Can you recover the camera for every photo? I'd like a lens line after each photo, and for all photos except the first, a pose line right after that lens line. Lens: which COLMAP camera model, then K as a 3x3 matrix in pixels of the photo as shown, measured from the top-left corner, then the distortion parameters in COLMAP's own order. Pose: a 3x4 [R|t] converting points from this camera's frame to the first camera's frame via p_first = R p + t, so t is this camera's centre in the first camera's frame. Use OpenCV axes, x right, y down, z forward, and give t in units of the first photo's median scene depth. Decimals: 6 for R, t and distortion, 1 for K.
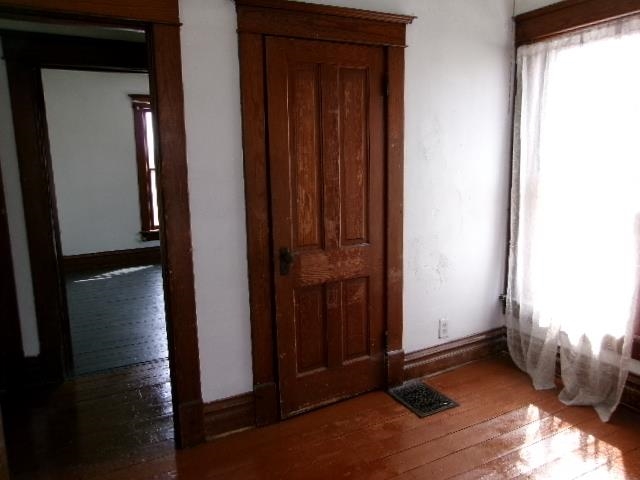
lens RADIAL K [[500.8, 0, 317.3], [0, 500.8, 243.6], [0, 0, 1]] dist [-0.023915, 0.058336]
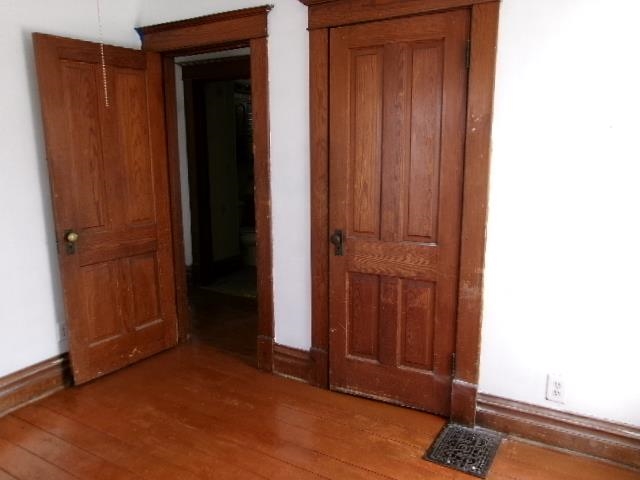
lens RADIAL K [[500.8, 0, 316.6], [0, 500.8, 236.2], [0, 0, 1]] dist [-0.023915, 0.058336]
pose [[0.515000, 0.175138, -0.839107, 0.720273], [-0.146397, 0.982494, 0.115215, -0.083756], [0.844596, 0.063506, 0.531624, 0.370332]]
